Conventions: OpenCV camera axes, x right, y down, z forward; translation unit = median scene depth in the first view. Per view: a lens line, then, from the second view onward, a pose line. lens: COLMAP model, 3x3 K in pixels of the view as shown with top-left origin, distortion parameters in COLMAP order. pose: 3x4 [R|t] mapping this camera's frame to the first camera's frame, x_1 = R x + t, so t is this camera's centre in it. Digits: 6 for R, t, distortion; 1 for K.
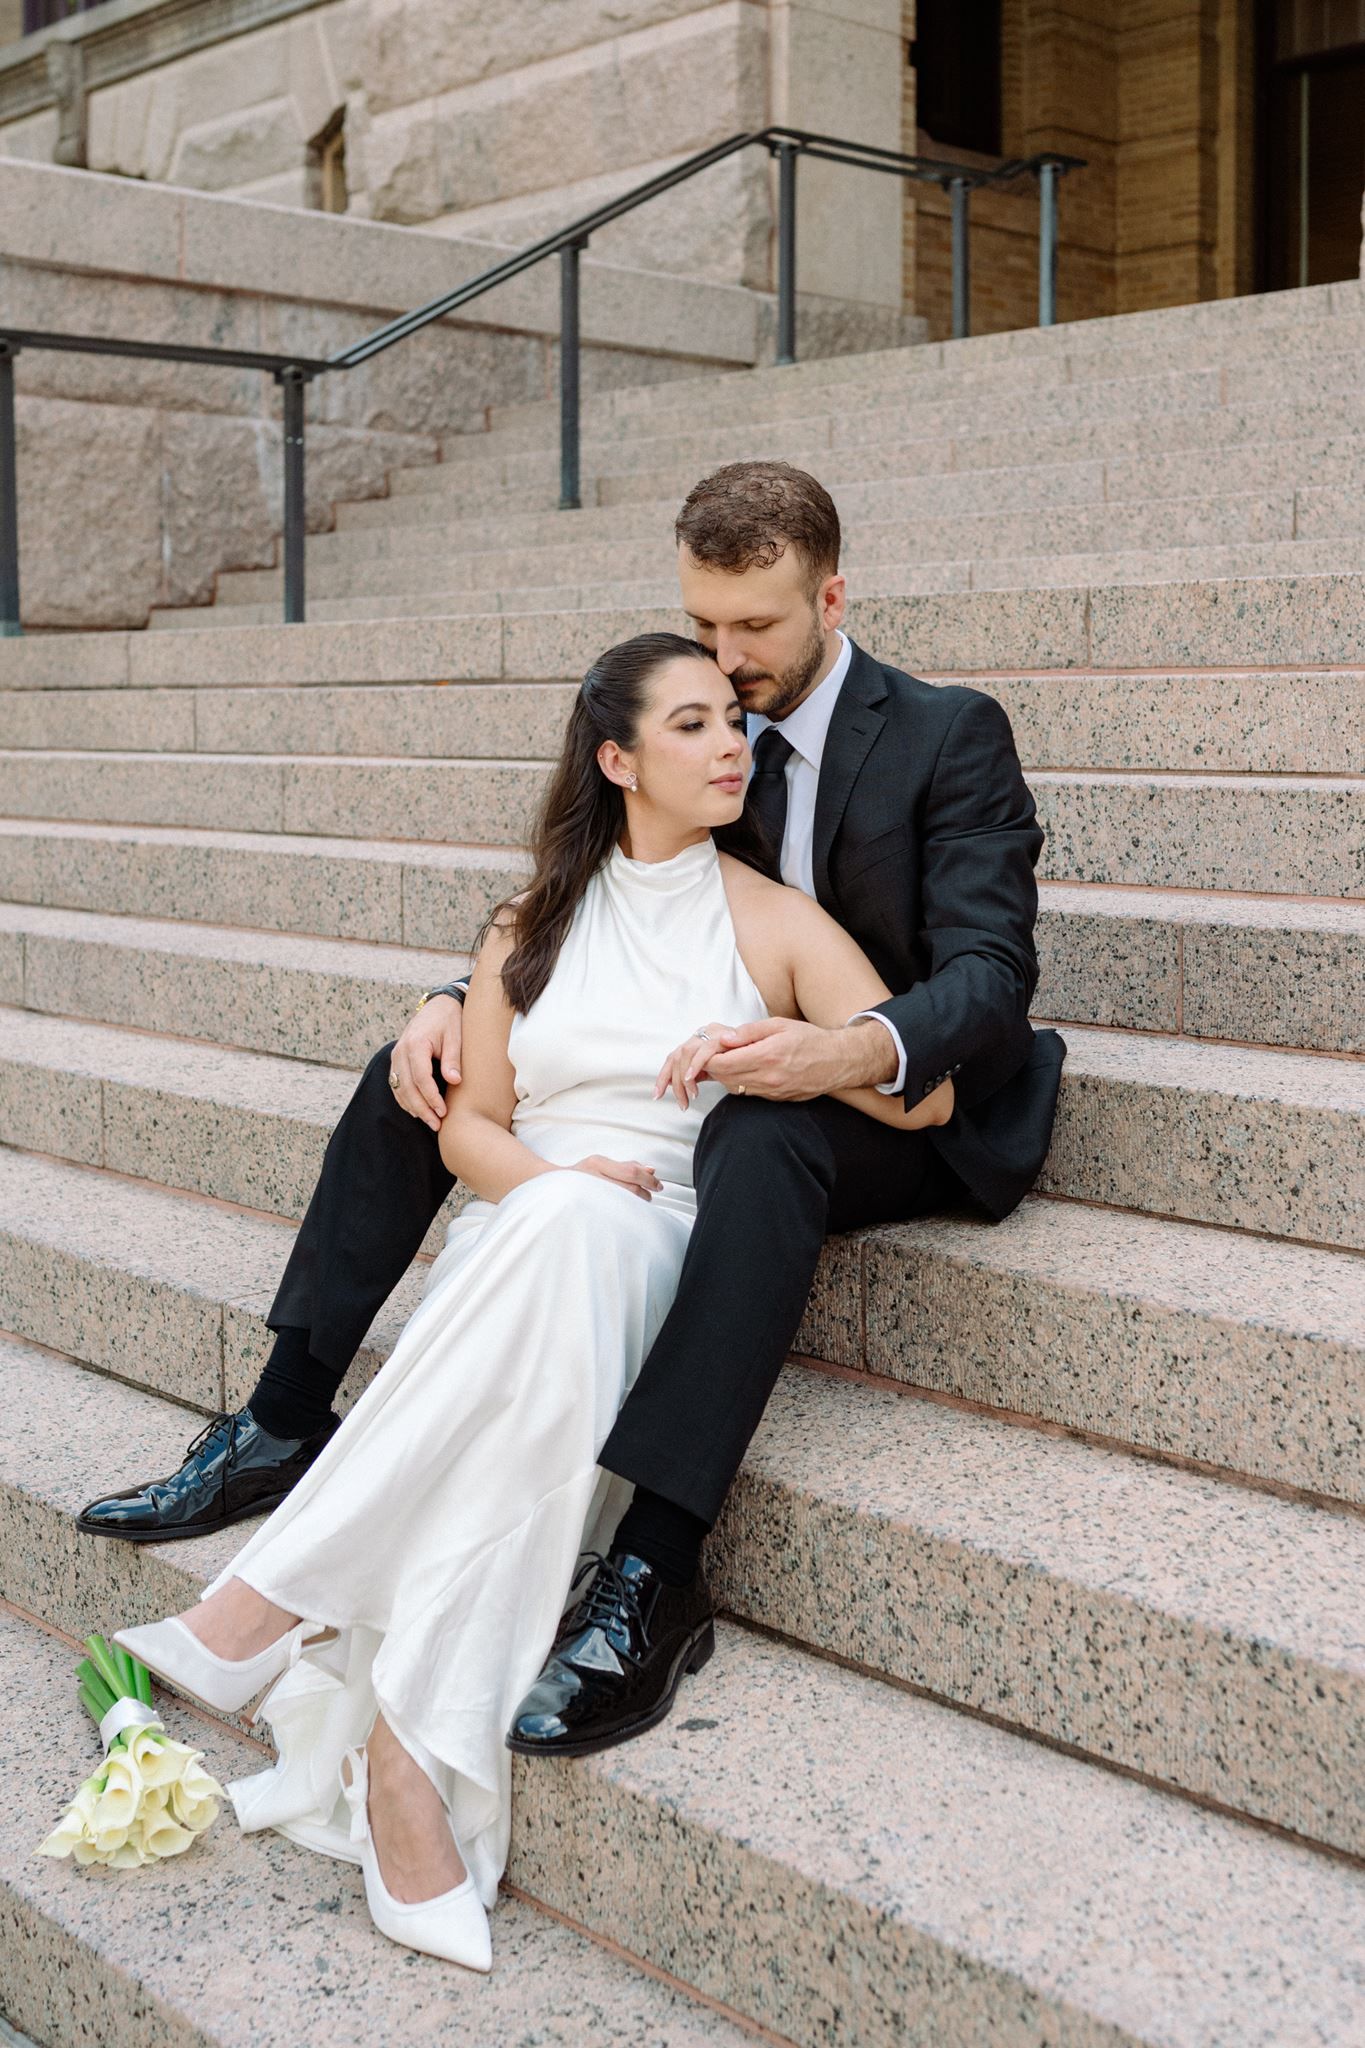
lens RADIAL K [[2323.3, 0, 760.9], [0, 2323.3, 946.4], [0, 0, 1]] dist [-0.006010, 0.037358]
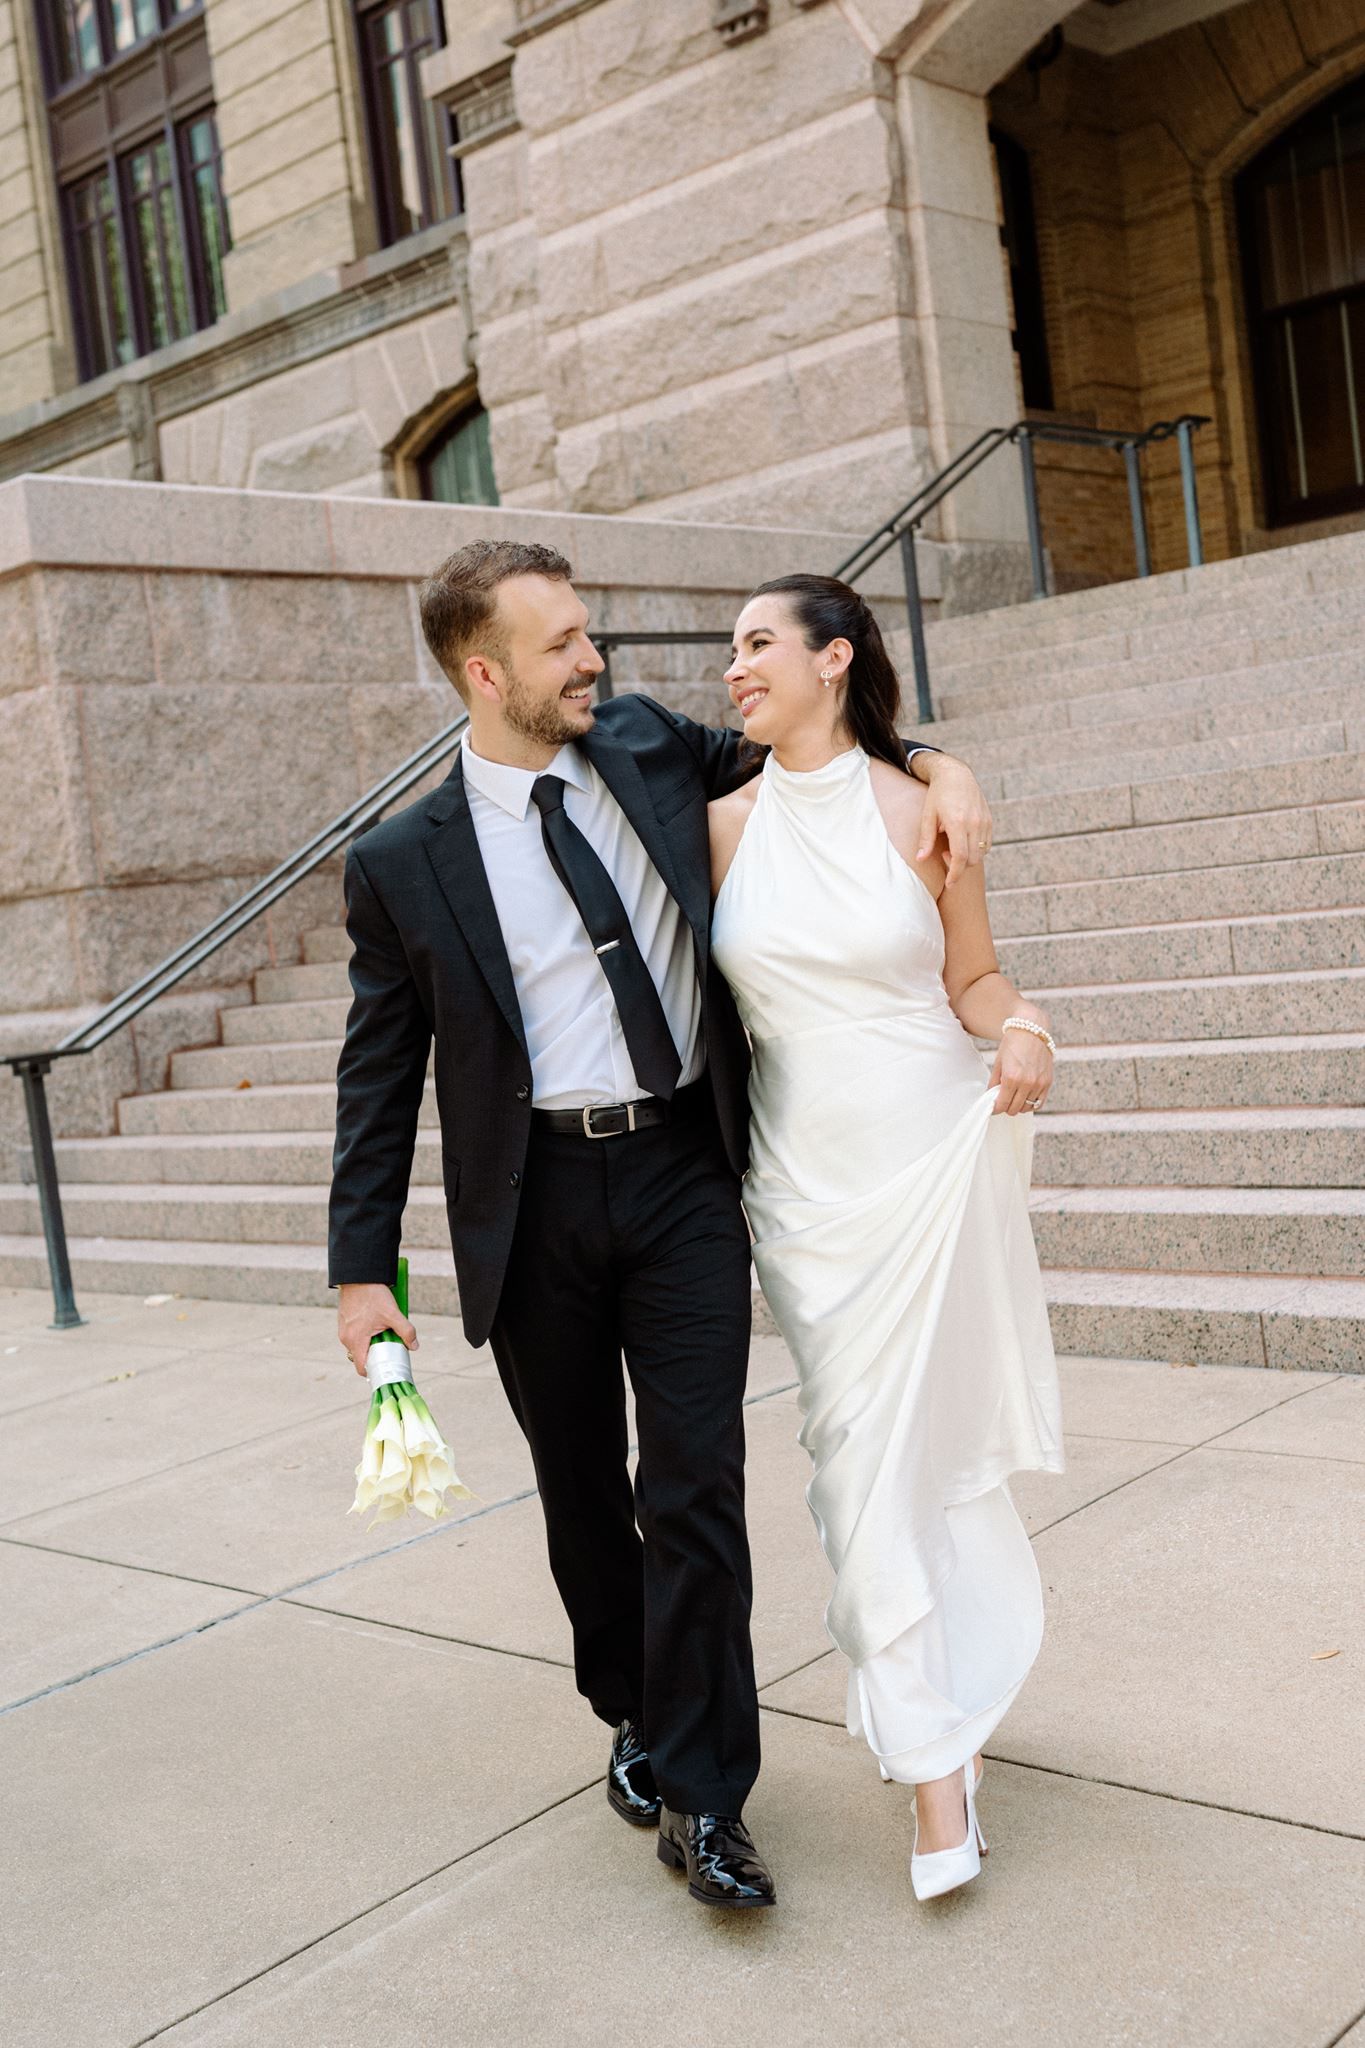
lens RADIAL K [[2185.8, 0, 685.6], [0, 2185.8, 1154.6], [0, 0, 1]] dist [0.003885, -0.003378]
pose [[0.992898, -0.114208, 0.033326, -0.195869], [0.113918, 0.993435, 0.010474, 0.021365], [-0.034304, -0.006603, 0.999390, -0.178079]]
